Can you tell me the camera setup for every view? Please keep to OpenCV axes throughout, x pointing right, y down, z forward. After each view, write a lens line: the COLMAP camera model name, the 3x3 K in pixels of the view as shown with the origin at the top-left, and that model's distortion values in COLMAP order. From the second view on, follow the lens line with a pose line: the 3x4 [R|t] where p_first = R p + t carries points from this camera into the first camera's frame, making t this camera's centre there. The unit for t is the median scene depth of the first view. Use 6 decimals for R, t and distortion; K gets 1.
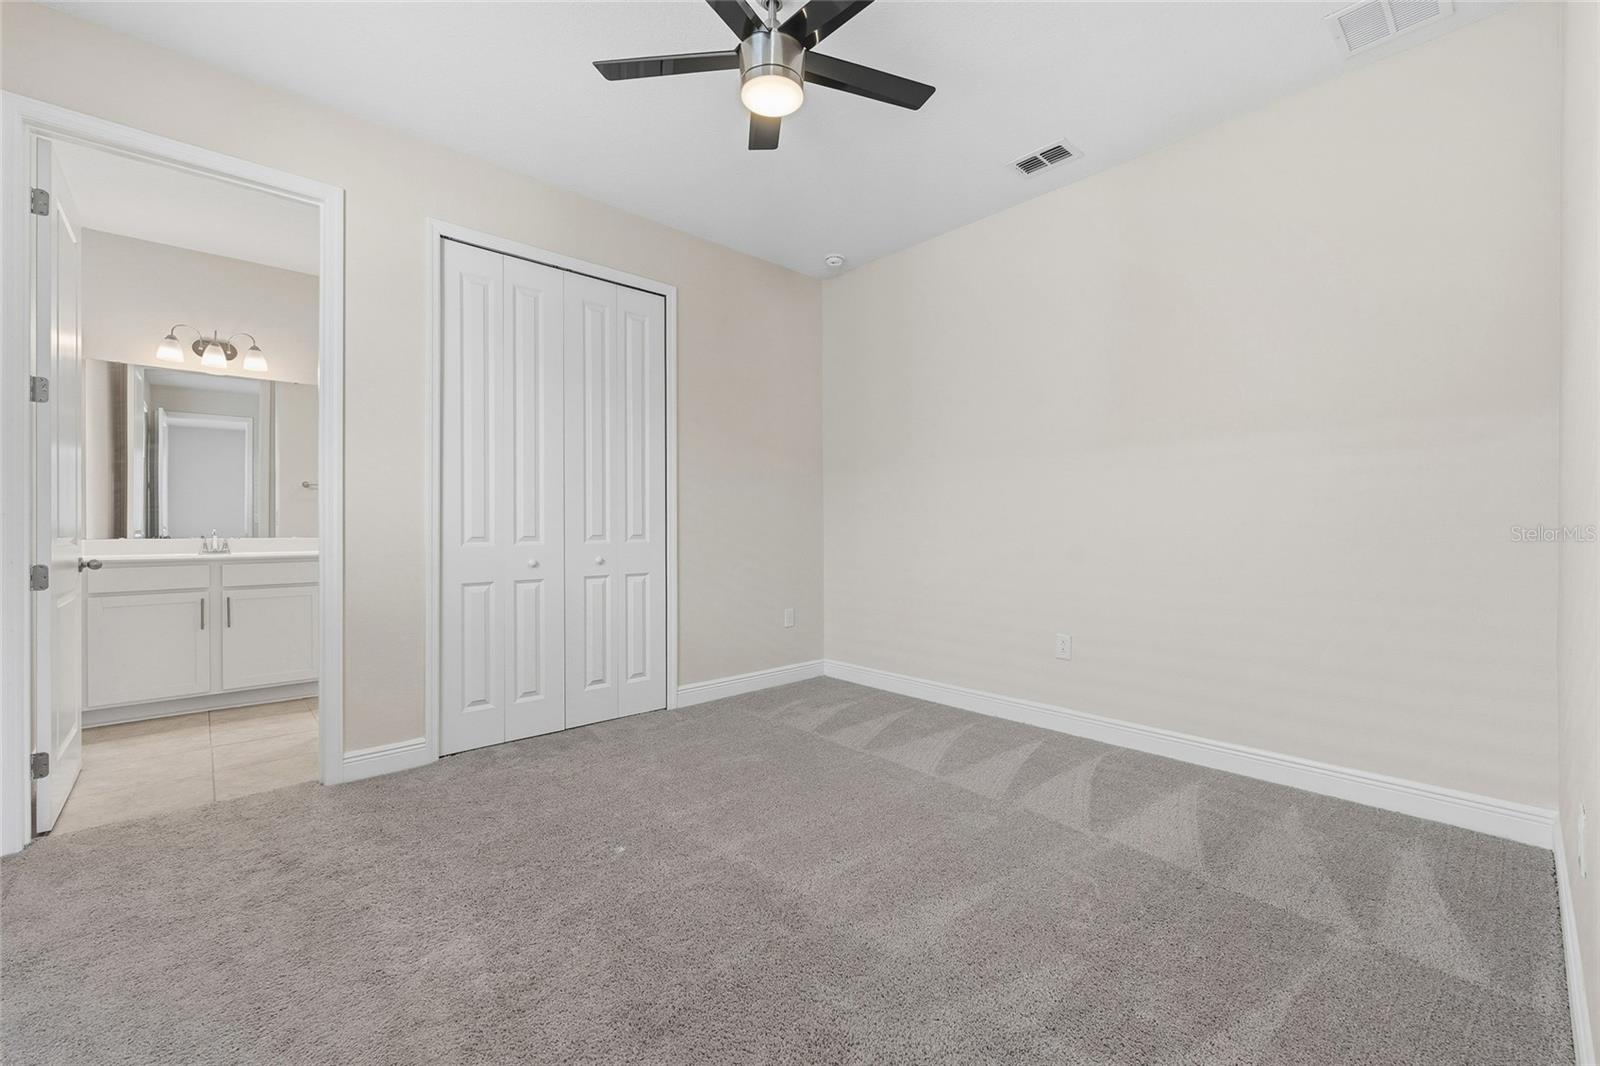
lens RADIAL K [[656.1, 0, 796.2], [0, 656.1, 518.5], [0, 0, 1]] dist [0.002215, -0.000367]
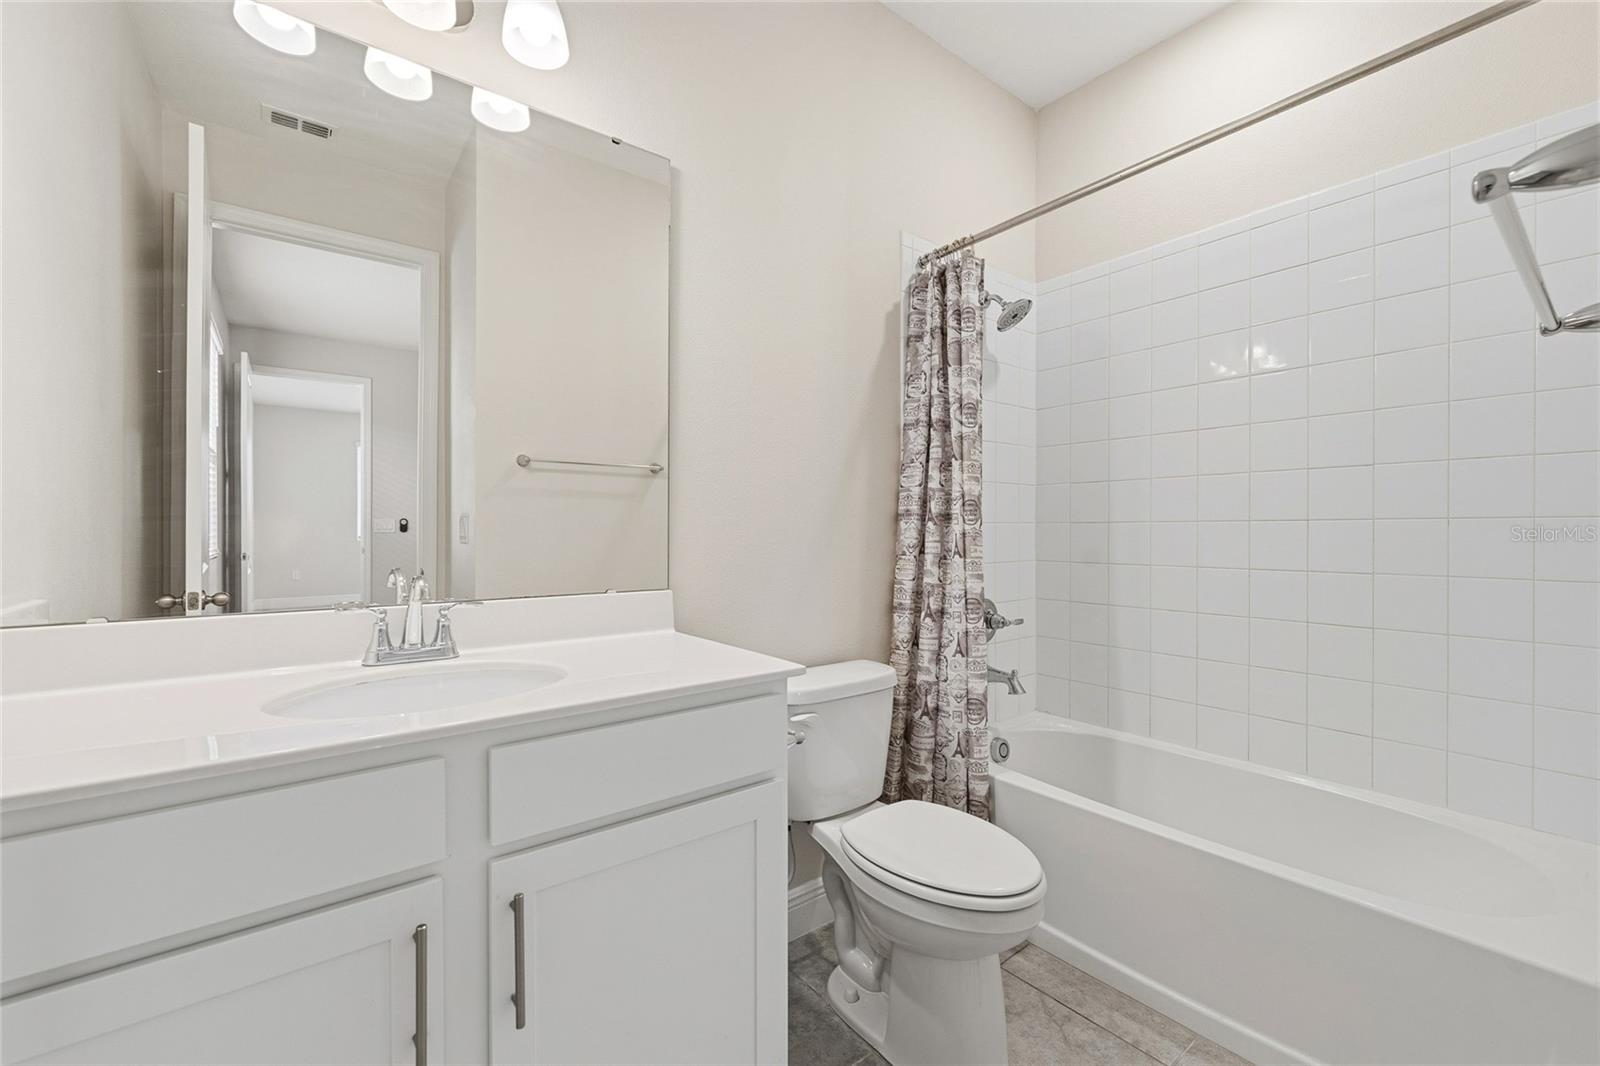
lens RADIAL K [[656.1, 0, 789.5], [0, 656.1, 528.8], [0, 0, 1]] dist [0.002215, -0.000367]
pose [[0.997077, 0.007655, -0.076014, -0.507473], [-0.007823, 0.999968, -0.001913, -0.003250], [0.075997, 0.002502, 0.997105, 0.526562]]
